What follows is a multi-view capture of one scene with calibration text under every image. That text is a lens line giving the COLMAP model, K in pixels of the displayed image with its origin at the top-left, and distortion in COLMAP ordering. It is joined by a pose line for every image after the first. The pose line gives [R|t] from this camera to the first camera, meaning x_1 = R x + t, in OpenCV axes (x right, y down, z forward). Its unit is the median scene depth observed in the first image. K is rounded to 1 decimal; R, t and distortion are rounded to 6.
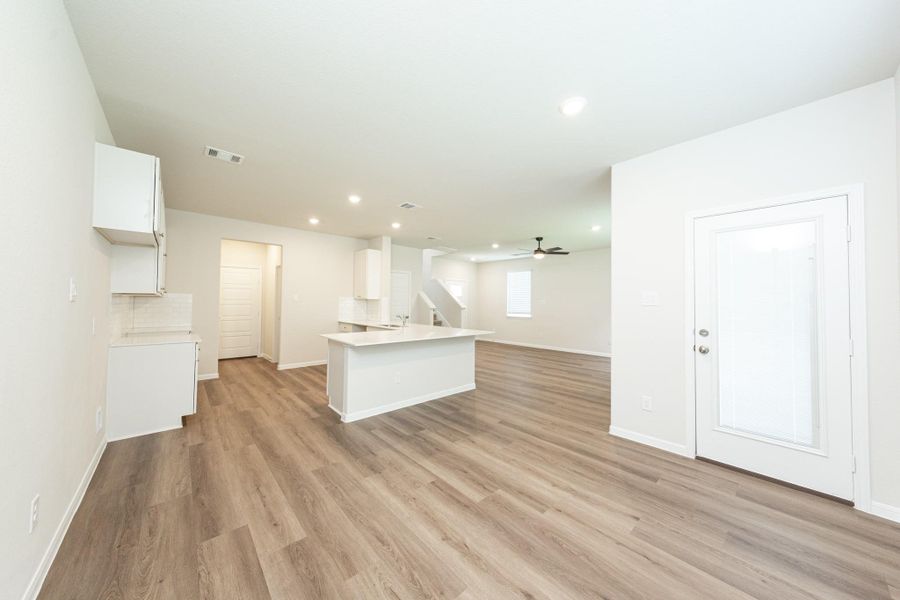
lens RADIAL K [[305.5, 0, 453.1], [0, 305.5, 296.3], [0, 0, 1]] dist [0.001614, -0.000048]
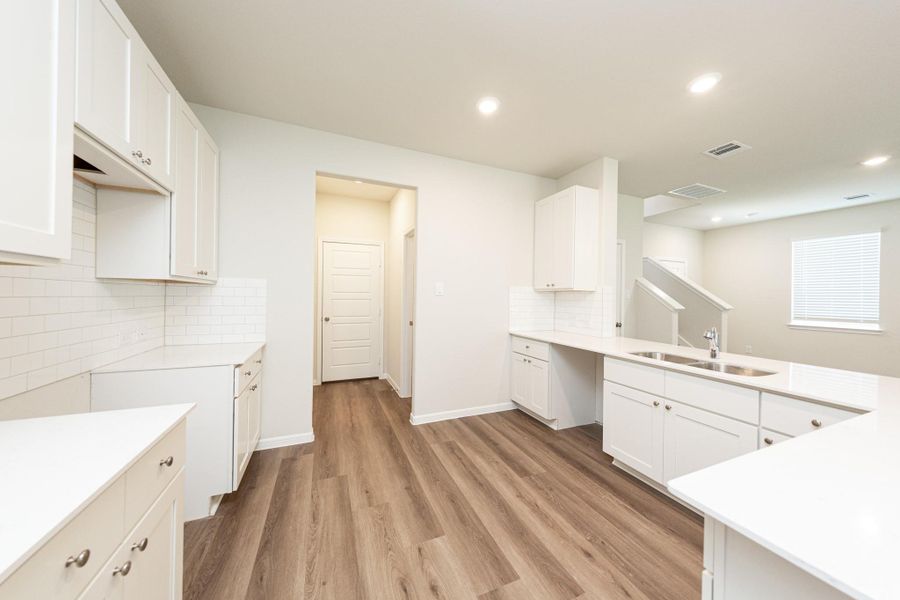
lens RADIAL K [[305.5, 0, 447.5], [0, 305.5, 300.1], [0, 0, 1]] dist [0.001614, -0.000048]
pose [[0.939058, 0.010944, -0.343584, -0.332985], [0.000908, 0.999411, 0.034315, 0.008553], [0.343757, -0.032536, 0.938495, 0.526605]]
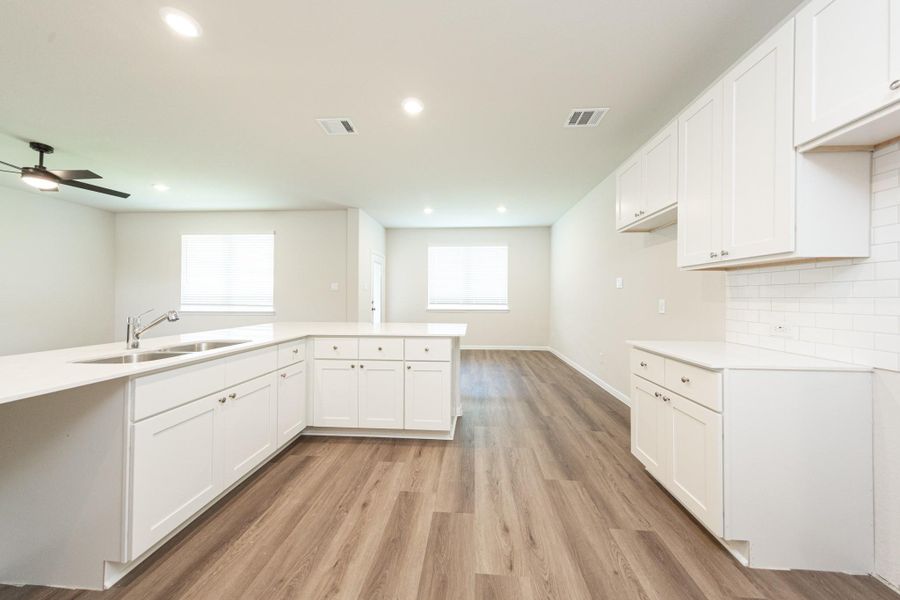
lens RADIAL K [[305.5, 0, 453.8], [0, 305.5, 294.1], [0, 0, 1]] dist [0.001614, -0.000048]
pose [[-0.697219, -0.003713, 0.716849, -0.622137], [-0.027538, 0.999387, -0.021607, 0.041350], [-0.716329, -0.034805, -0.696894, 1.035727]]
